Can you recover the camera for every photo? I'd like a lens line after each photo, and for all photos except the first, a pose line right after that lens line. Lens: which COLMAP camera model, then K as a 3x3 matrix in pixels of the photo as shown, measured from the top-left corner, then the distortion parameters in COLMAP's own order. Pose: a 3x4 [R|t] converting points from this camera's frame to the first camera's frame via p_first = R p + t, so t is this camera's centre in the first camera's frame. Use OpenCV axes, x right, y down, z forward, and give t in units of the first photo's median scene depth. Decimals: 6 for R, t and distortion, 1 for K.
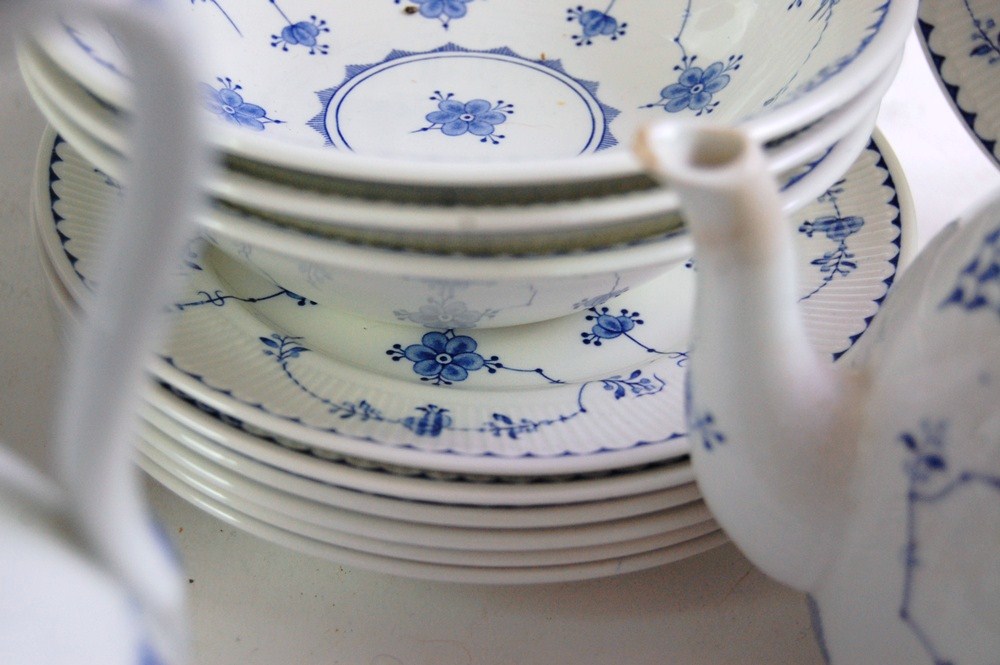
lens RADIAL K [[1819.3, 0, 500.0], [0, 1819.3, 332.5], [0, 0, 1]] dist [-0.084082, -0.172742]
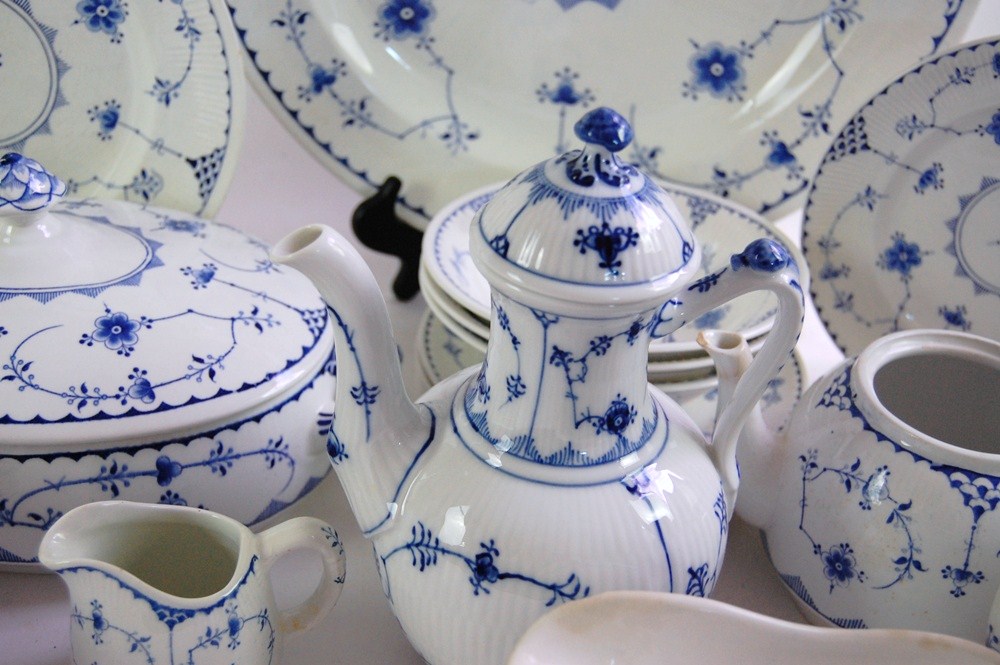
lens RADIAL K [[1280.6, 0, 514.1], [0, 1280.6, 333.2], [0, 0, 1]] dist [-0.060821, -0.013425]
pose [[0.999510, 0.029992, -0.008963, -0.134284], [-0.030869, 0.991875, -0.123416, 0.095614], [0.005188, 0.123632, 0.992315, -0.638245]]
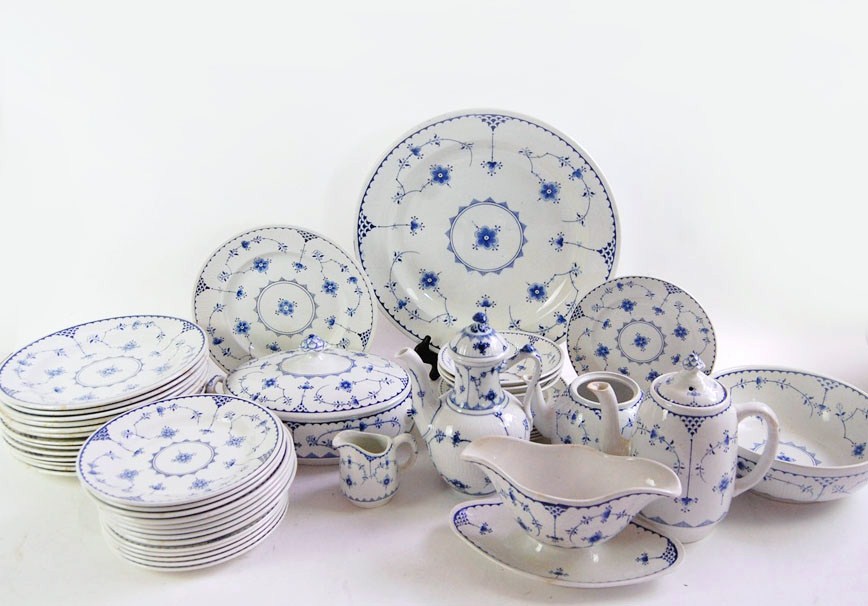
lens RADIAL K [[751.4, 0, 477.9], [0, 751.4, 302.2], [0, 0, 1]] dist [-0.103963, 0.000898]
pose [[0.998347, -0.036620, -0.044295, 0.030299], [0.022238, 0.956819, -0.289832, 0.447795], [0.052996, 0.288368, 0.956052, -1.933875]]
